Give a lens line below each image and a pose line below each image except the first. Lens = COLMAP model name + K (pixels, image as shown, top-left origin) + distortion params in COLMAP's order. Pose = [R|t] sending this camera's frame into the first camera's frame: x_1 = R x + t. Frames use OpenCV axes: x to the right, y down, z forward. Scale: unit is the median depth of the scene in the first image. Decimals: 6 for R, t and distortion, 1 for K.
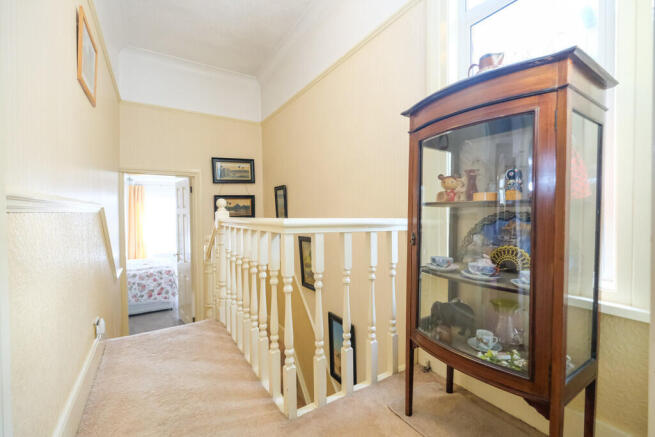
lens RADIAL K [[283.4, 0, 327.7], [0, 283.4, 219.9], [0, 0, 1]] dist [-0.004806, 0.000231]
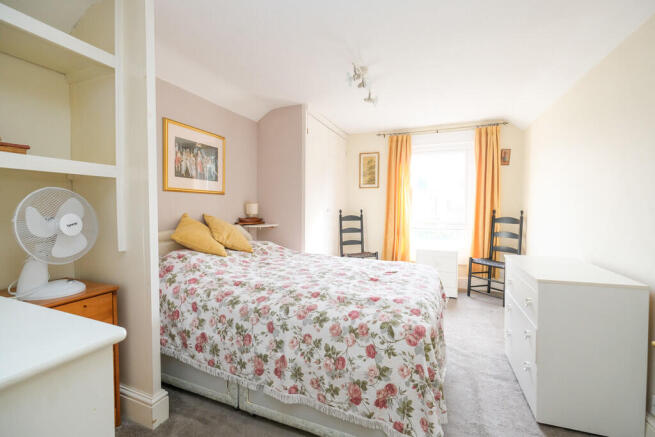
lens RADIAL K [[283.4, 0, 326.2], [0, 283.4, 218.3], [0, 0, 1]] dist [-0.004806, 0.000231]
pose [[0.575637, 0.042540, -0.816598, -0.402187], [-0.035524, 0.999004, 0.027002, 0.067240], [0.816933, 0.013465, 0.576575, 0.788350]]
